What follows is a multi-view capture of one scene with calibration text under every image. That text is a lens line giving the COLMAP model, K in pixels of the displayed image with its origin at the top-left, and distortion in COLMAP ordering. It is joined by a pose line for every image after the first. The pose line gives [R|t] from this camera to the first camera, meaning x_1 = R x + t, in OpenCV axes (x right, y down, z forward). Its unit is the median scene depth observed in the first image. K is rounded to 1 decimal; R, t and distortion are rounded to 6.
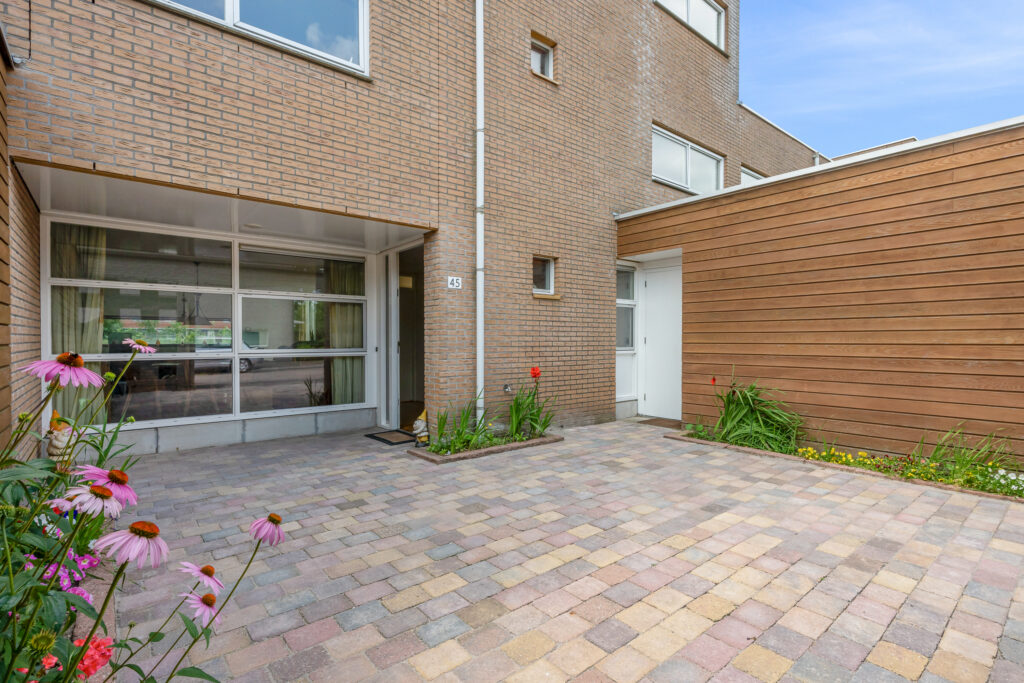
lens RADIAL K [[491.2, 0, 512.9], [0, 491.2, 343.0], [0, 0, 1]] dist [0.003878, 0.000227]
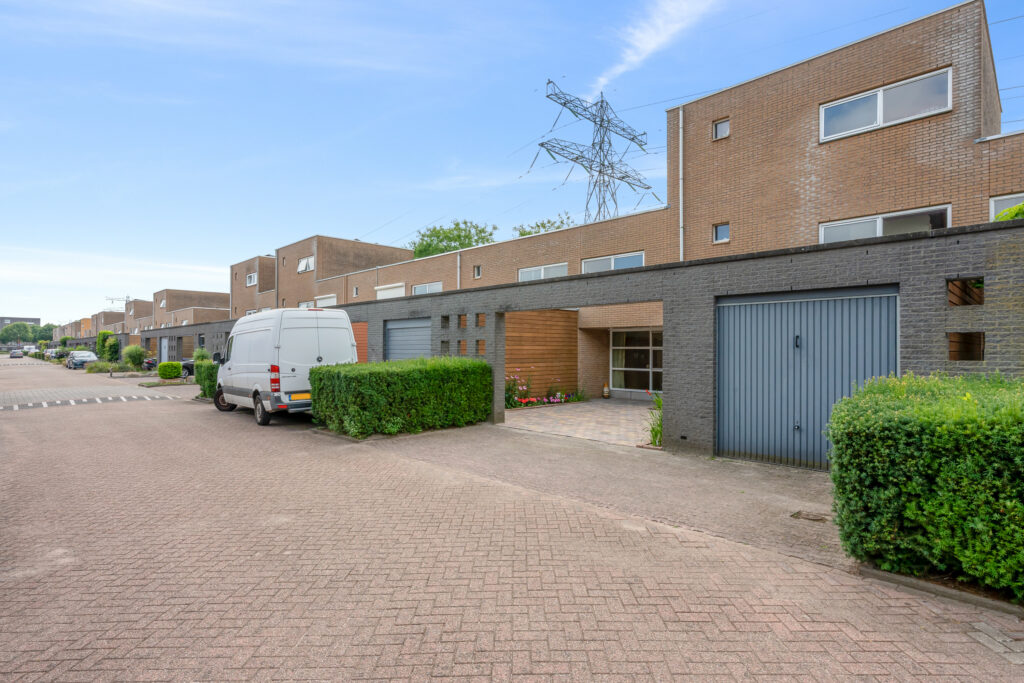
lens RADIAL K [[524.3, 0, 514.2], [0, 524.3, 347.0], [0, 0, 1]] dist [-0.001875, 0.002417]
pose [[0.087806, -0.005718, -0.996121, 1.934551], [-0.009100, 0.999937, -0.006542, -0.066321], [0.996096, 0.009639, 0.087748, -0.052481]]
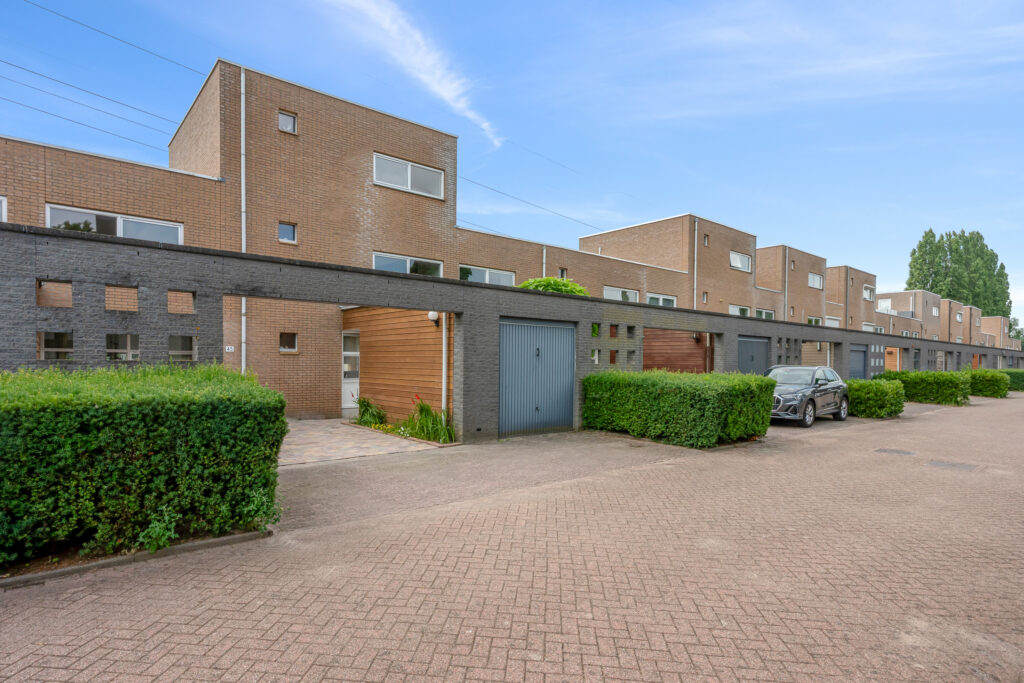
lens RADIAL K [[548.1, 0, 507.2], [0, 548.1, 372.6], [0, 0, 1]] dist [-0.001634, 0.002673]
pose [[0.999906, 0.009173, 0.010227, 0.820261], [-0.009328, 0.999840, 0.015236, -0.051163], [-0.010086, -0.015330, 0.999832, -1.080893]]
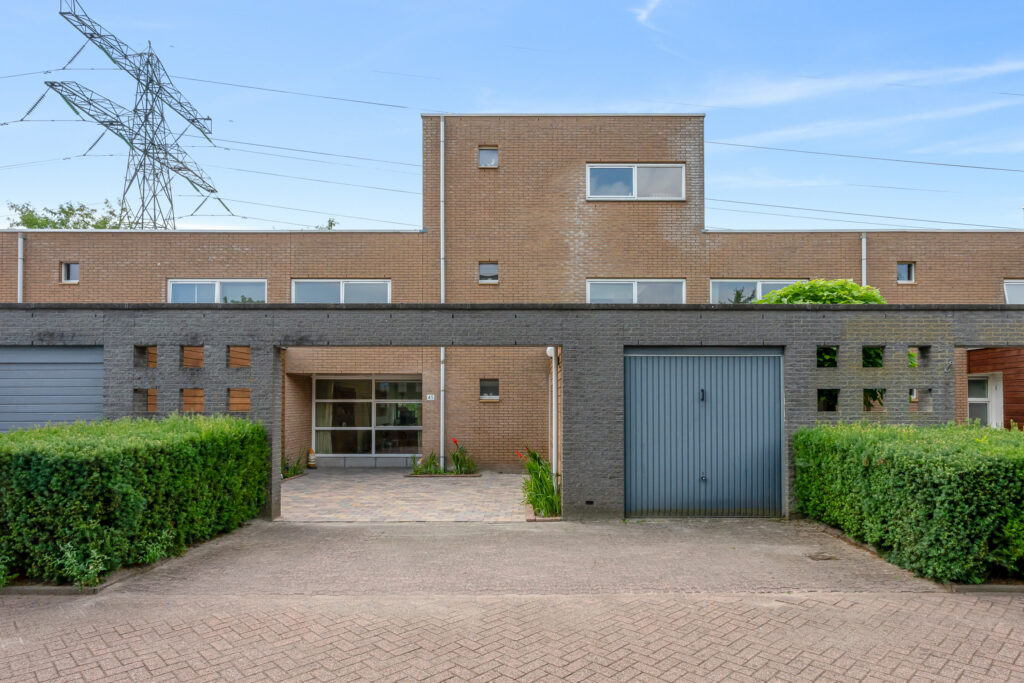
lens RADIAL K [[616.7, 0, 533.0], [0, 616.7, 392.3], [0, 0, 1]] dist [-0.003259, 0.005173]
pose [[0.774027, -0.012142, -0.633037, 1.471202], [-0.003214, 0.999728, -0.023105, -0.064585], [0.633145, 0.019919, 0.773777, -0.609007]]
